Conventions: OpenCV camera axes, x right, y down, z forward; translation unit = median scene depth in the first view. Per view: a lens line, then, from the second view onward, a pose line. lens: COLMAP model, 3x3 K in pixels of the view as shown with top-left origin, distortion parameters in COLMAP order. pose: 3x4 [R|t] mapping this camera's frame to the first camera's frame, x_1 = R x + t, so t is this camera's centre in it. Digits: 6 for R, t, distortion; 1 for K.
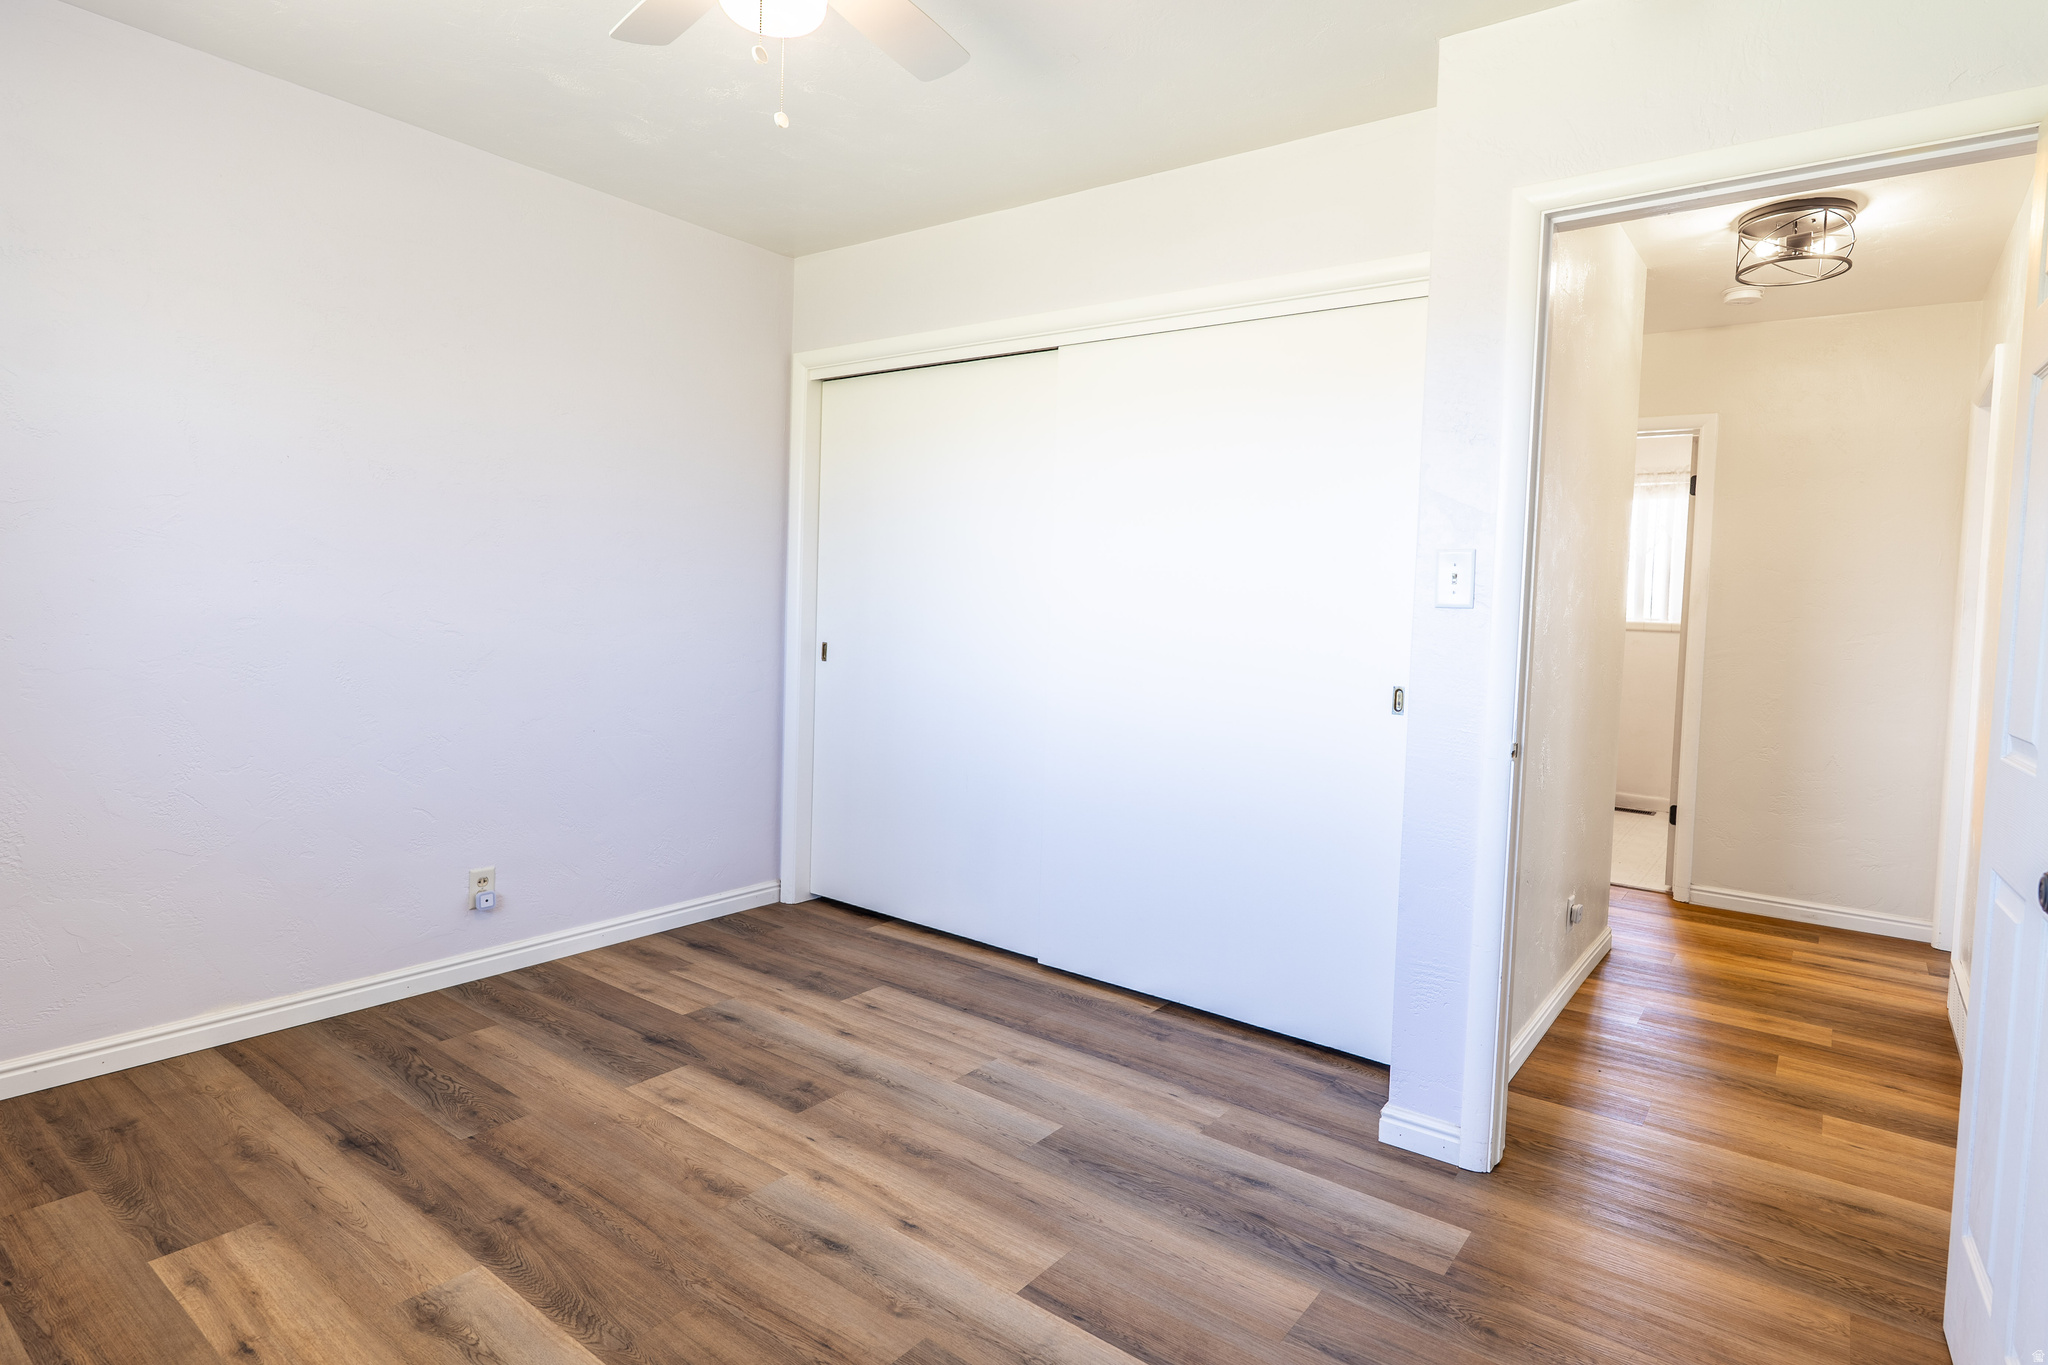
lens RADIAL K [[1108.7, 0, 1029.3], [0, 1108.7, 674.3], [0, 0, 1]] dist [-0.003388, -0.000892]
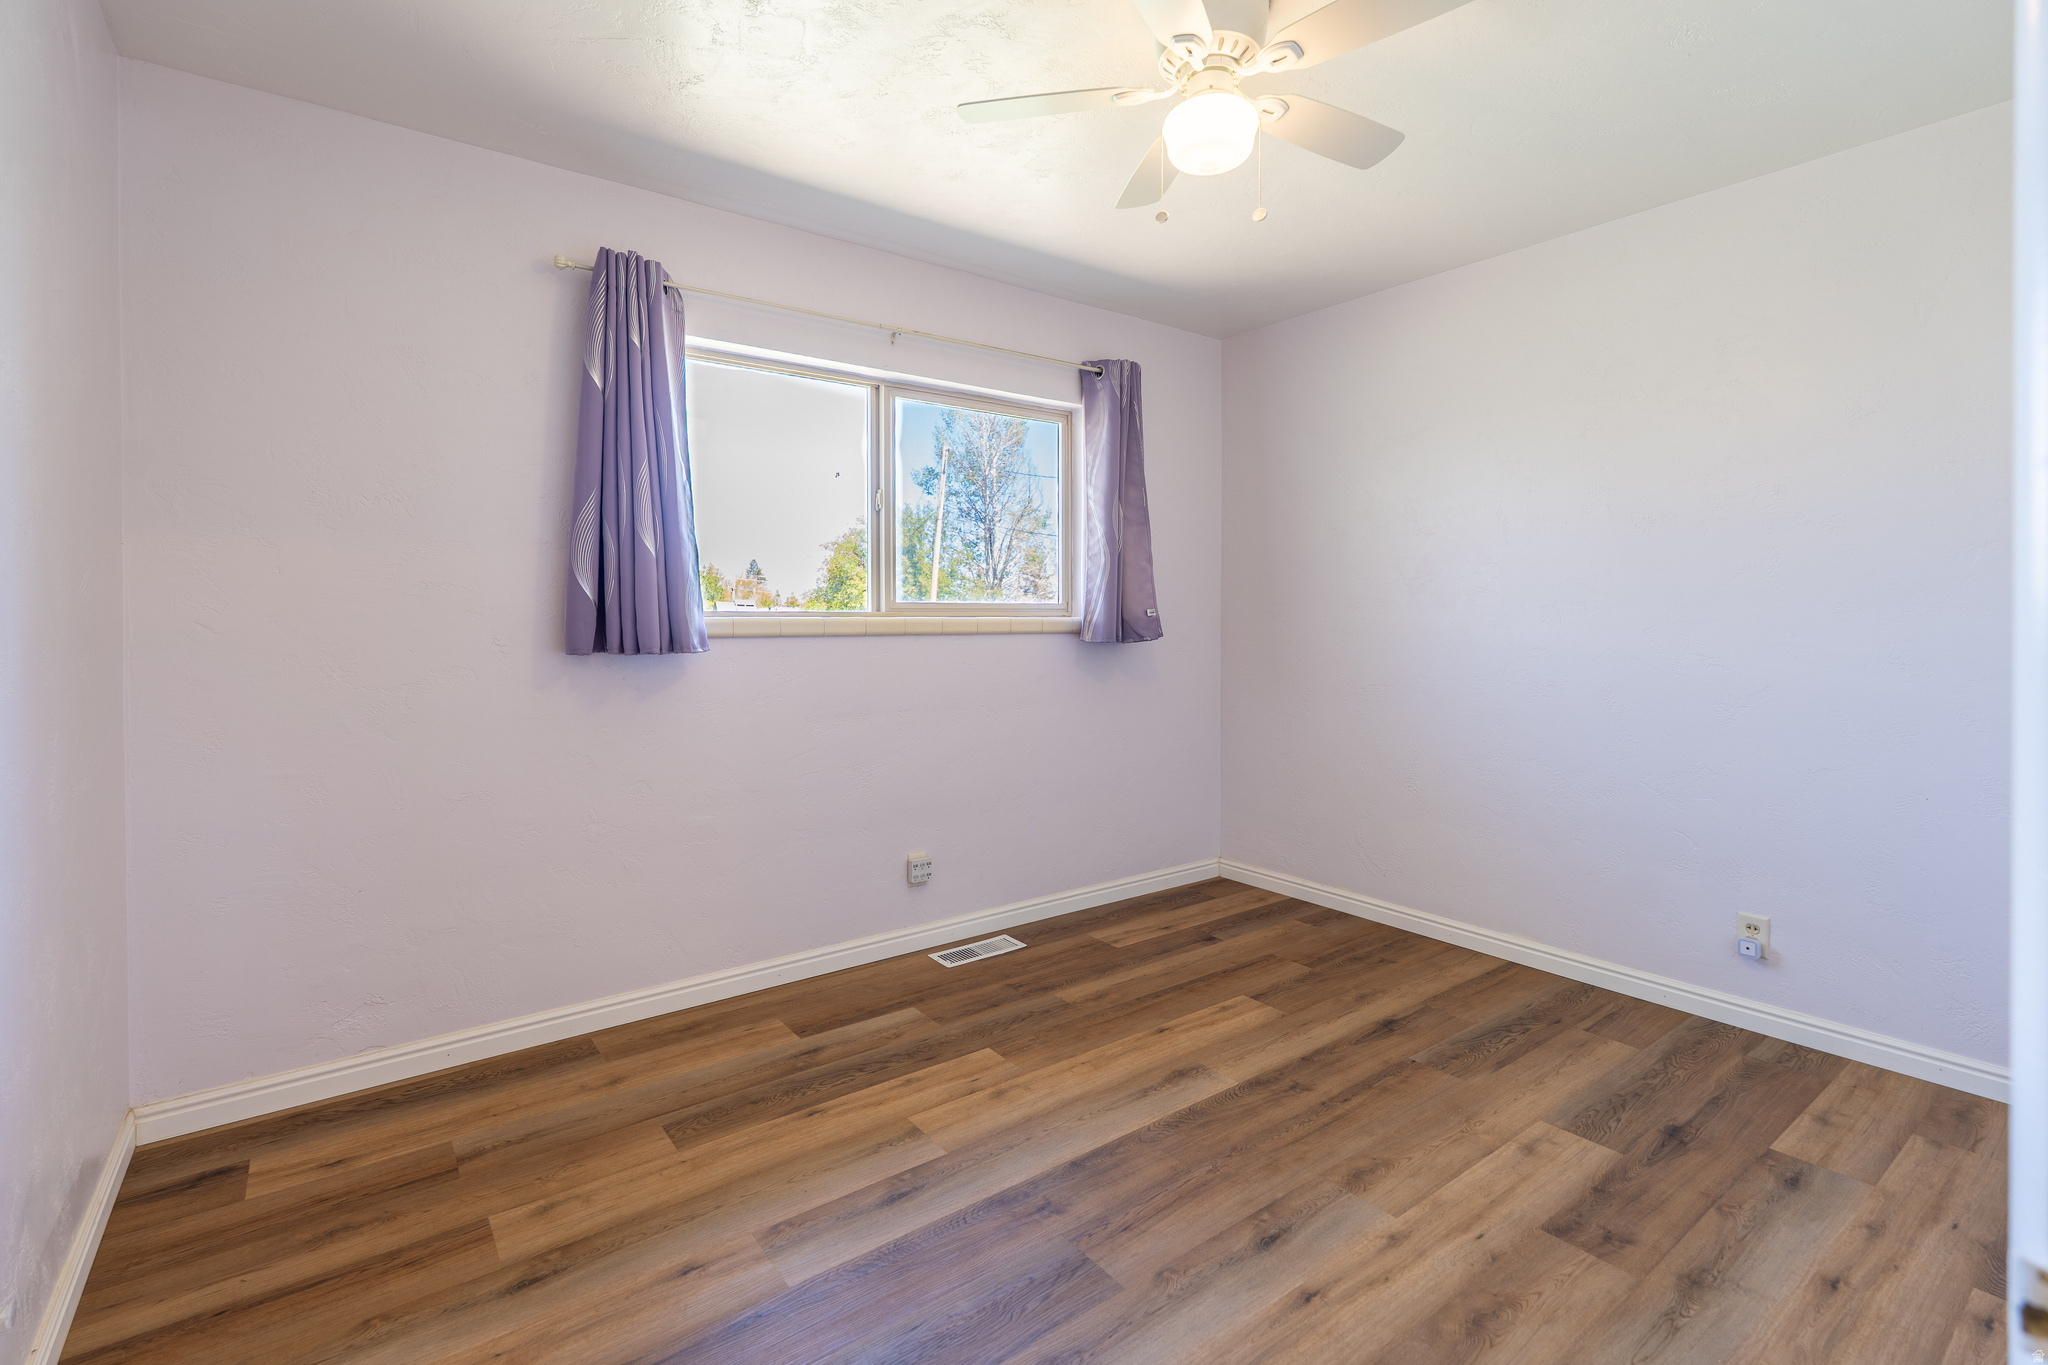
lens RADIAL K [[913.0, 0, 1028.8], [0, 913.0, 645.9], [0, 0, 1]] dist [-0.002940, -0.000210]
pose [[-0.269653, -0.002643, -0.962954, 0.553961], [-0.073161, 0.997162, 0.017750, -0.031191], [0.960174, 0.075237, -0.269081, 0.759680]]
